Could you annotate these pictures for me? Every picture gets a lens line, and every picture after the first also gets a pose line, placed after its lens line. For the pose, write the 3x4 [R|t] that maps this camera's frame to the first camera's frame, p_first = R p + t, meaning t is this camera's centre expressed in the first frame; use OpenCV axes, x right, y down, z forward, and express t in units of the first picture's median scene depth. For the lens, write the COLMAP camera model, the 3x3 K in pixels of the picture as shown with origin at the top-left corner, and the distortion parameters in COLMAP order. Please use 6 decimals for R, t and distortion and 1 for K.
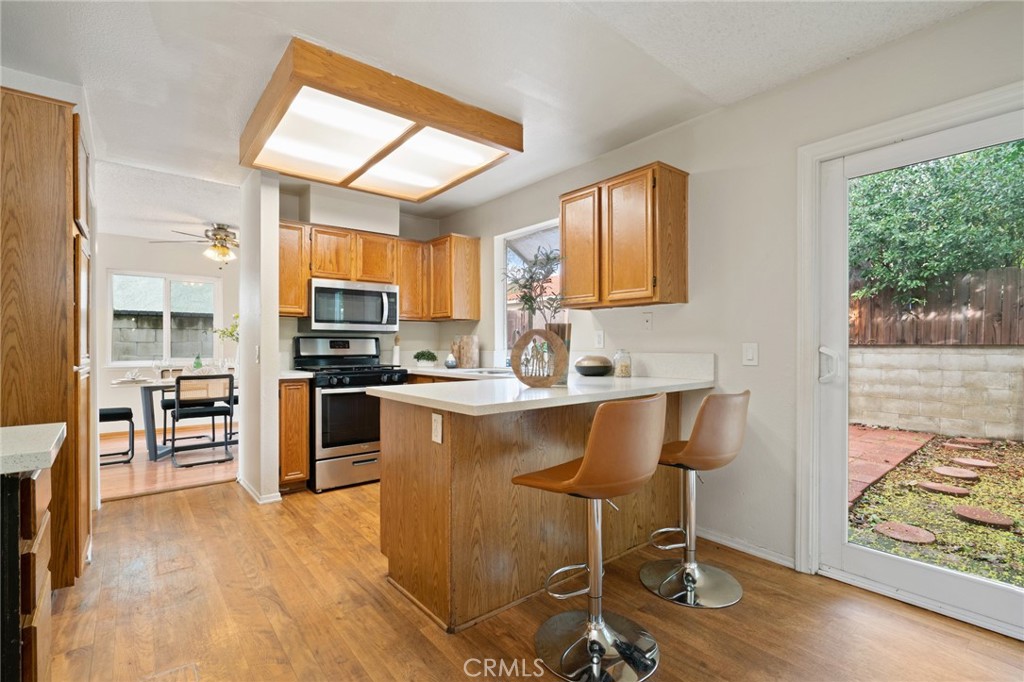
lens RADIAL K [[465.0, 0, 506.7], [0, 465.0, 345.9], [0, 0, 1]] dist [-0.004668, 0.000660]
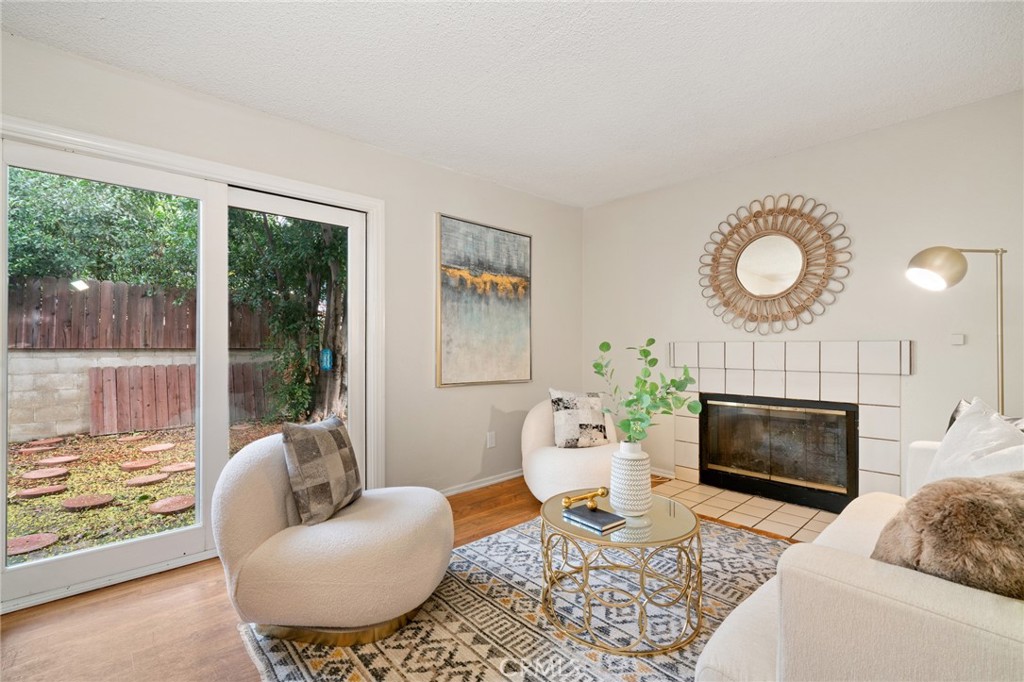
lens RADIAL K [[465.0, 0, 509.7], [0, 465.0, 344.9], [0, 0, 1]] dist [-0.004668, 0.000660]
pose [[-0.063629, 0.005721, 0.997957, -0.125192], [0.004848, 0.999974, -0.005423, -0.000026], [-0.997962, 0.004493, -0.063656, 0.045072]]
